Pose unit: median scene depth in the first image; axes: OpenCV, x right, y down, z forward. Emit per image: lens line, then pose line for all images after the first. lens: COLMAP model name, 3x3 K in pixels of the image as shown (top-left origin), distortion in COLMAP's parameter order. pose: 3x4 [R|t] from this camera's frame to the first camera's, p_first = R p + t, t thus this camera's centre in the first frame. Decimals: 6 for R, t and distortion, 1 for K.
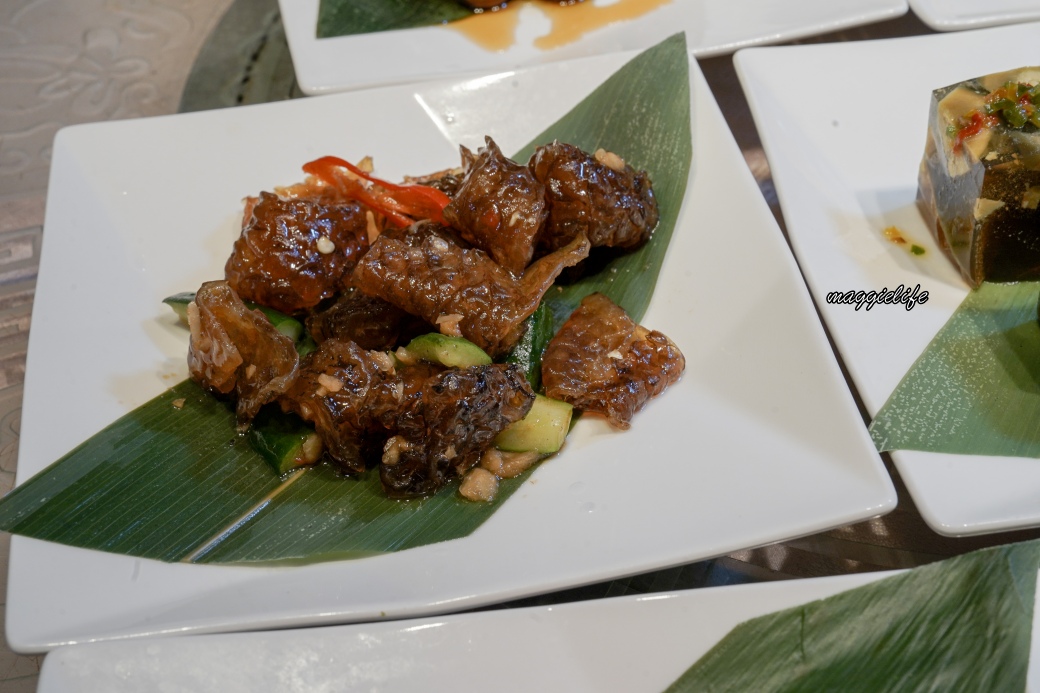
lens RADIAL K [[1466.0, 0, 520.0], [0, 1466.0, 346.5], [0, 0, 1]] dist [-0.024738, -0.011650]
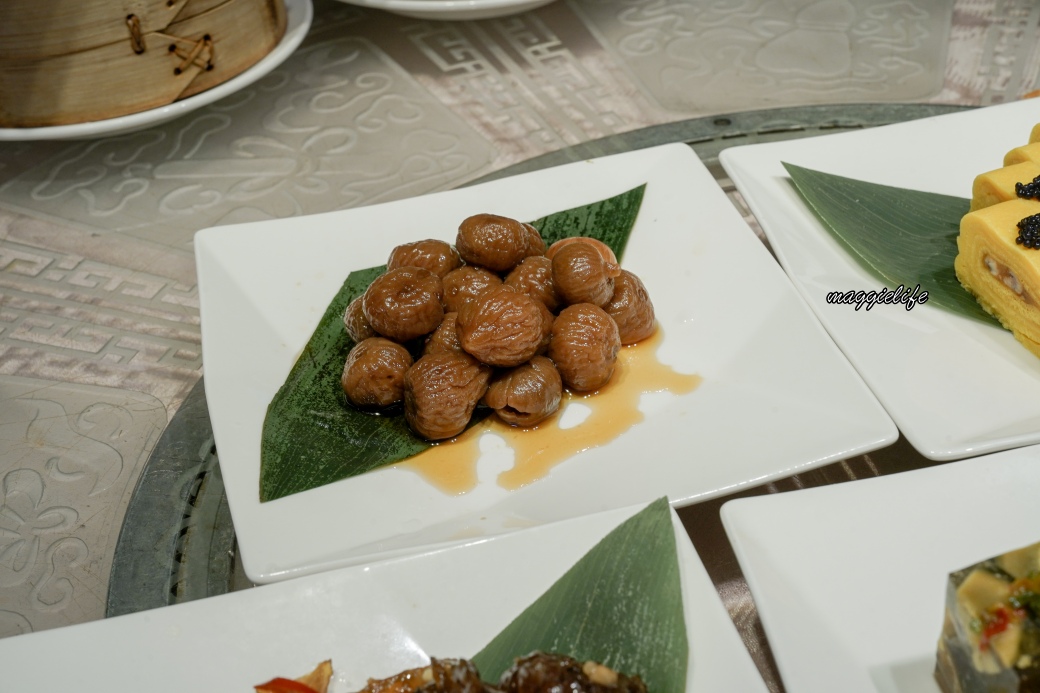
lens RADIAL K [[1466.0, 0, 520.0], [0, 1466.0, 346.5], [0, 0, 1]] dist [-0.024738, -0.011650]
pose [[0.997167, -0.059261, 0.046322, -0.016388], [0.063833, 0.992484, -0.104403, -0.222418], [-0.039787, 0.107064, 0.993456, 0.085483]]
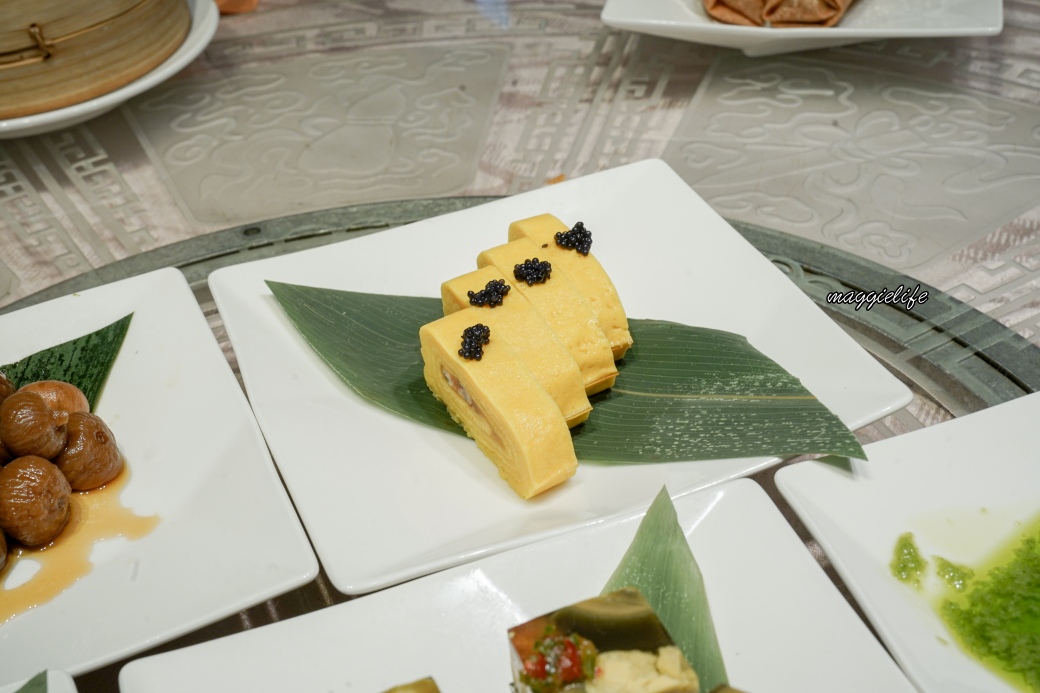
lens RADIAL K [[1466.0, 0, 520.0], [0, 1466.0, 346.5], [0, 0, 1]] dist [-0.024738, -0.011650]
pose [[0.974085, -0.146677, 0.172178, 0.273259], [0.168113, 0.978766, -0.117285, -0.260363], [-0.151318, 0.143191, 0.978059, 0.063155]]
